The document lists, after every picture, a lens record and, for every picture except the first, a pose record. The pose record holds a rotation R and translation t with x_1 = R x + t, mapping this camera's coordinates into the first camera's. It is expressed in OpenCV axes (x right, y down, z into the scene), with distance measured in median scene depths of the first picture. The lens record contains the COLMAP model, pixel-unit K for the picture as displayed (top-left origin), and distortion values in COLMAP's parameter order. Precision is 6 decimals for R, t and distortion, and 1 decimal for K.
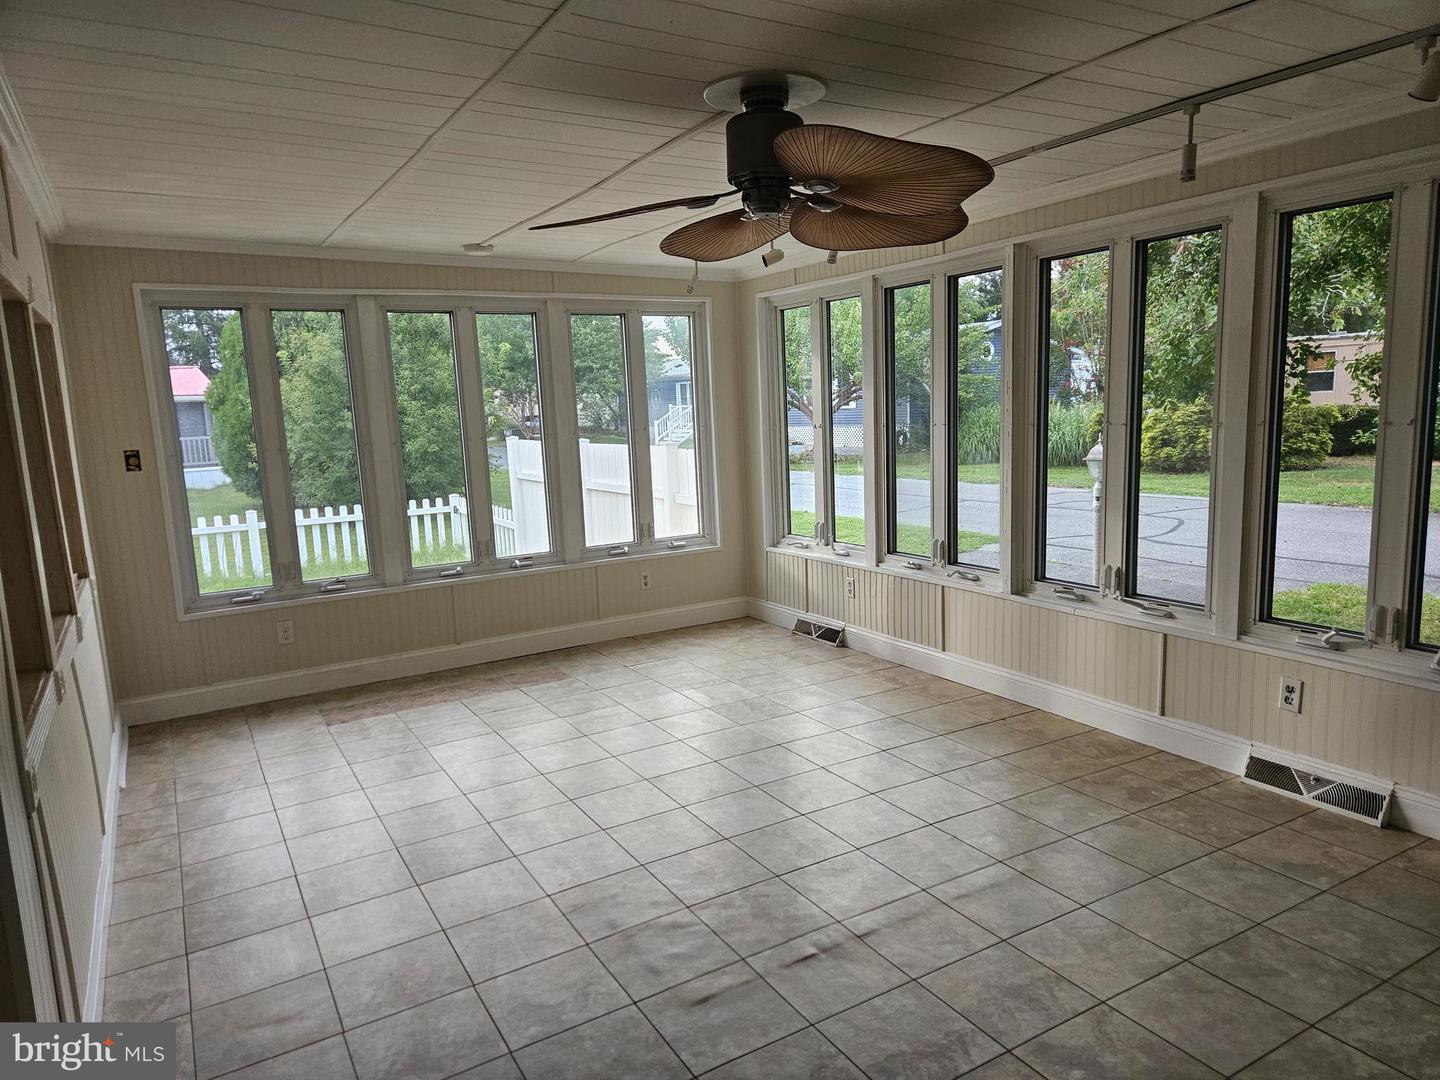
lens RADIAL K [[957.9, 0, 728.6], [0, 957.9, 537.5], [0, 0, 1]] dist [0.078213, -0.076566]
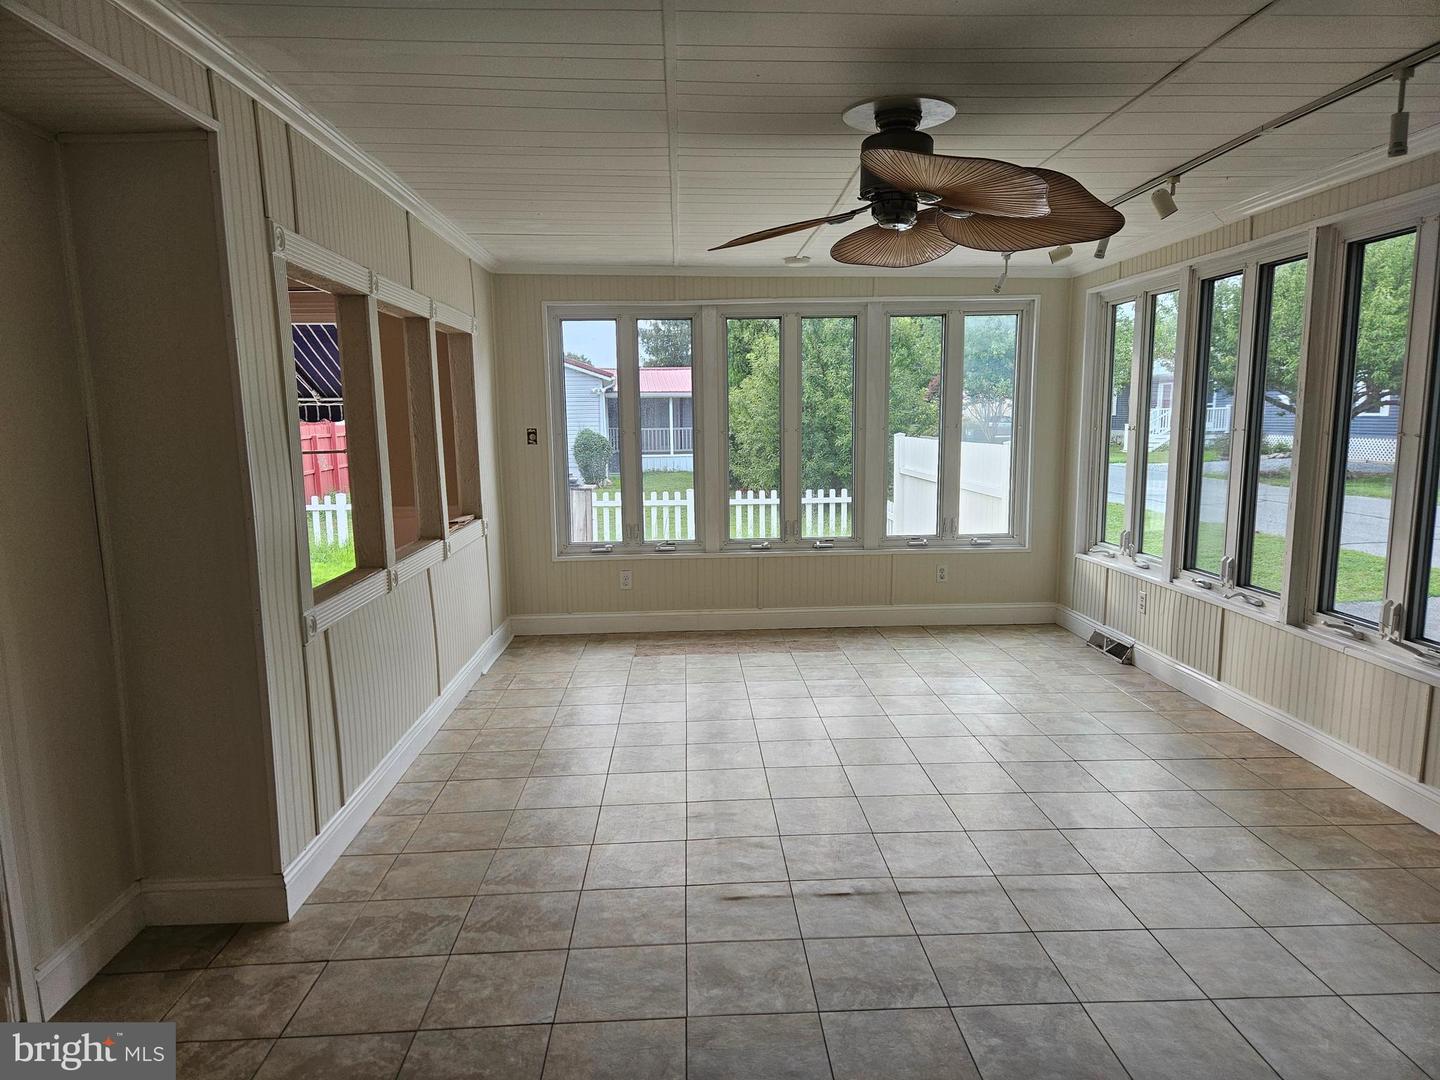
lens RADIAL K [[959.3, 0, 720.0], [0, 959.3, 540.0], [0, 0, 1]] dist [0.077173, -0.074294]
pose [[0.878587, 0.090829, -0.468865, 0.229438], [-0.090030, 0.995646, 0.024173, 0.006754], [0.469019, 0.020974, 0.882939, -0.030128]]
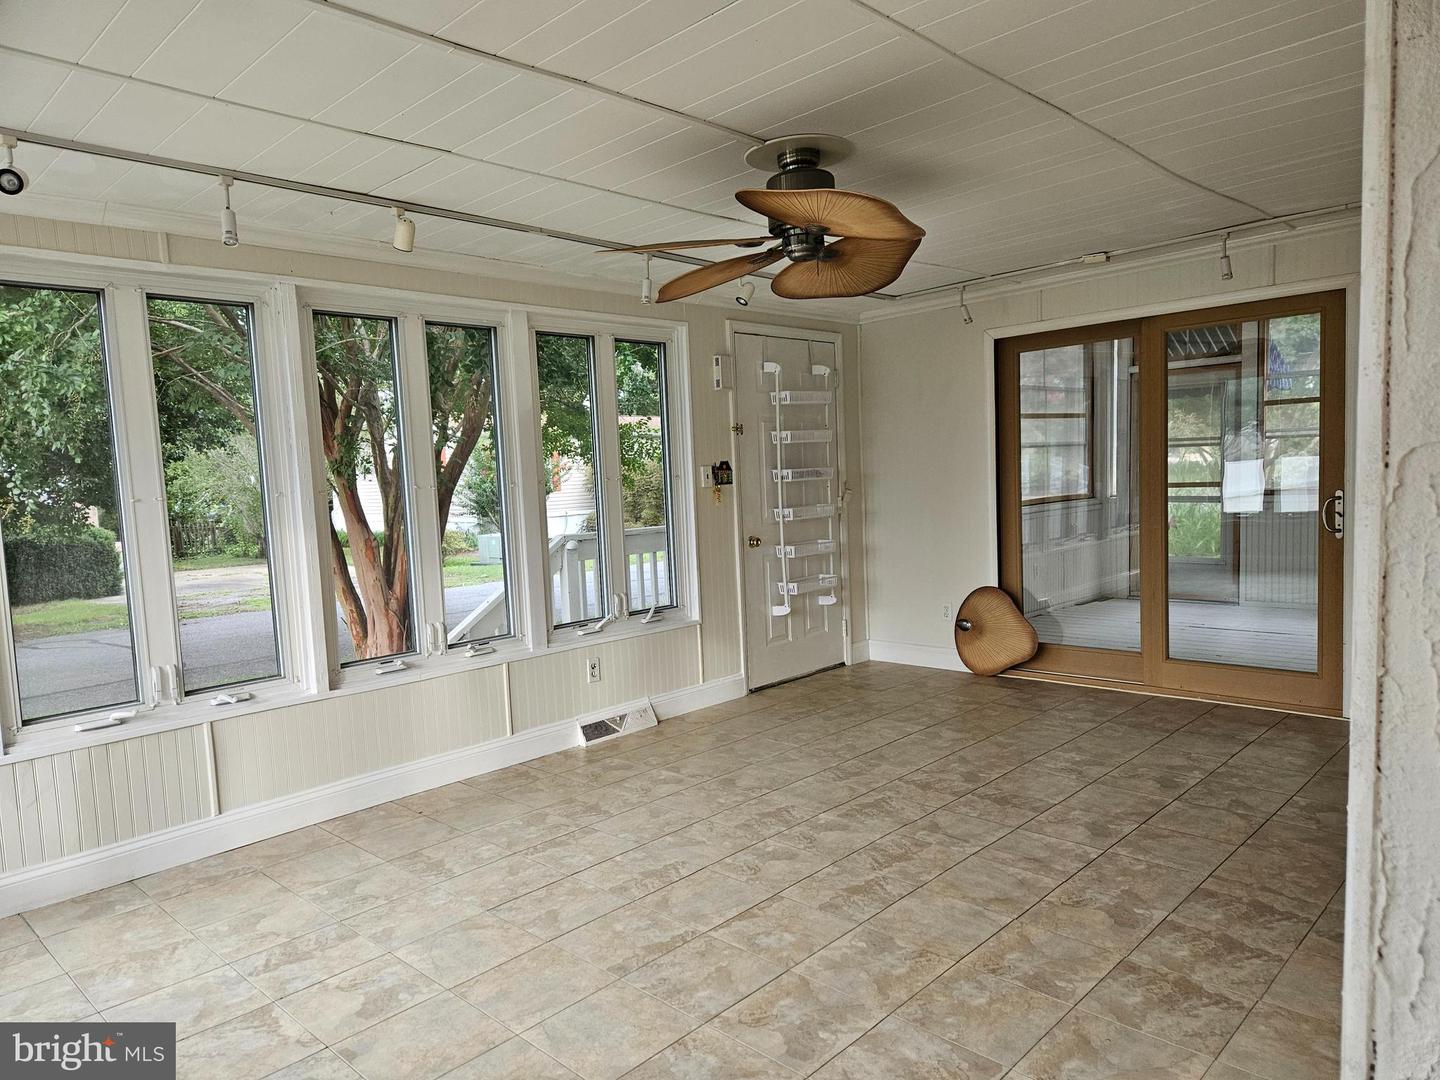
lens RADIAL K [[957.9, 0, 728.6], [0, 957.9, 537.5], [0, 0, 1]] dist [0.078213, -0.076566]
pose [[-0.265979, -0.013816, 0.963880, -0.568275], [0.193926, 0.978688, 0.067541, -0.057480], [-0.944271, 0.204886, -0.257631, 0.792065]]
